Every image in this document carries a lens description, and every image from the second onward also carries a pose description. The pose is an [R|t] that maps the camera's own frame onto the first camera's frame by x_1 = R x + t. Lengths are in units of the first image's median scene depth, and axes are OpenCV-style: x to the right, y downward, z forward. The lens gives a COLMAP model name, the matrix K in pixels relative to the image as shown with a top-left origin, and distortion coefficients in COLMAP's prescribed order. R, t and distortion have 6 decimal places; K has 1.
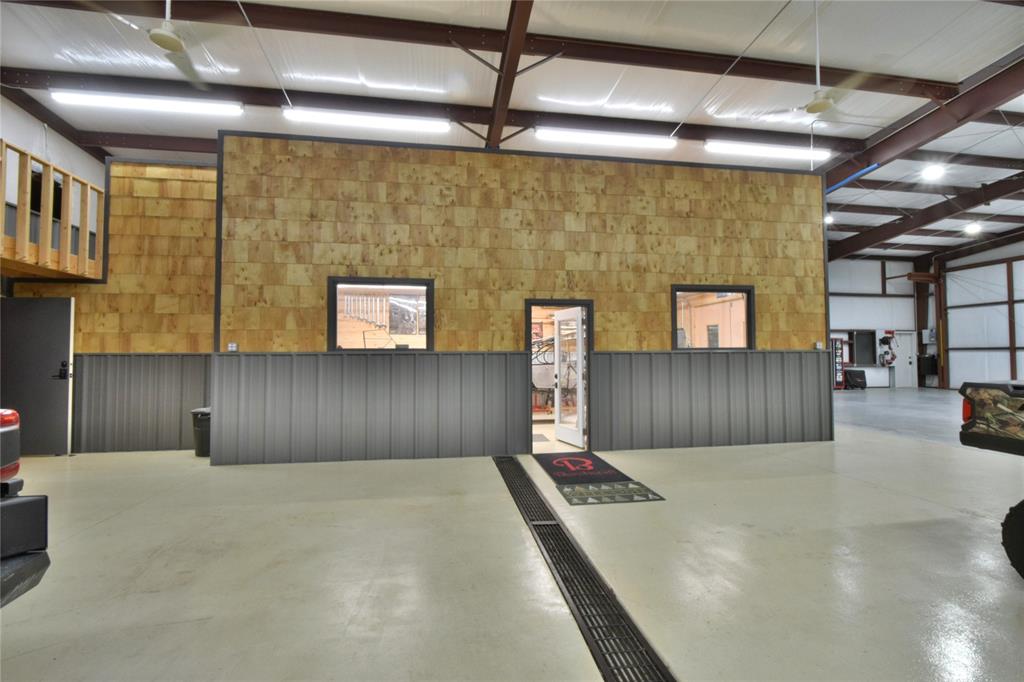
lens RADIAL K [[448.8, 0, 510.9], [0, 448.8, 337.7], [0, 0, 1]] dist [0.003994, -0.005521]
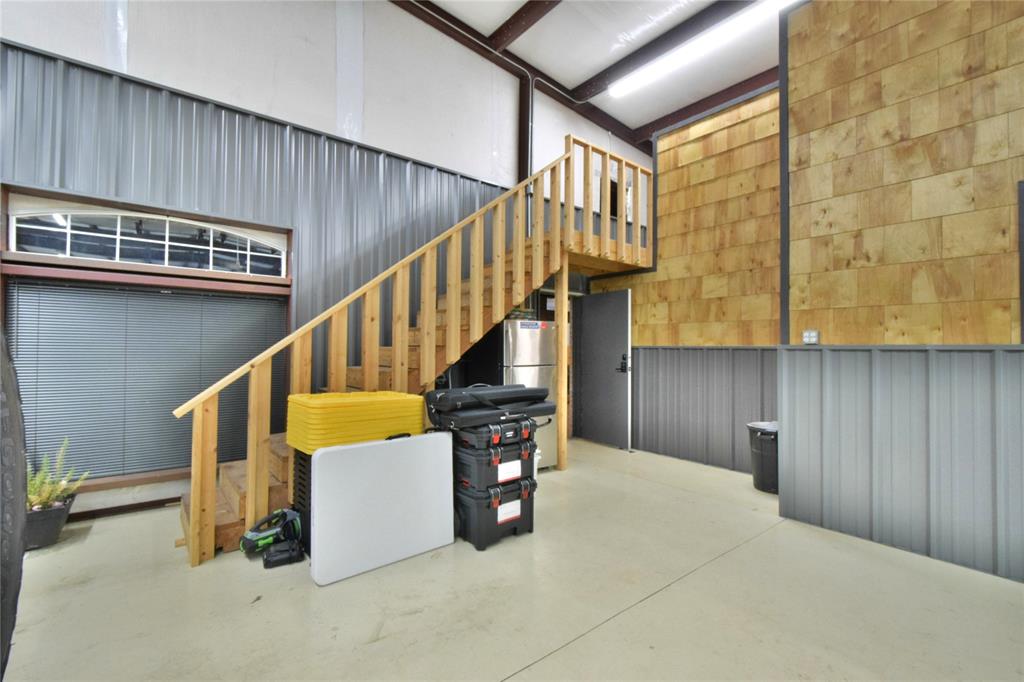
lens RADIAL K [[448.8, 0, 509.8], [0, 448.8, 339.7], [0, 0, 1]] dist [0.003994, -0.005521]
pose [[0.481803, -0.008978, -0.876234, -0.247761], [0.020798, 0.999783, 0.001192, 0.013904], [0.876033, -0.018799, 0.481885, 0.298583]]
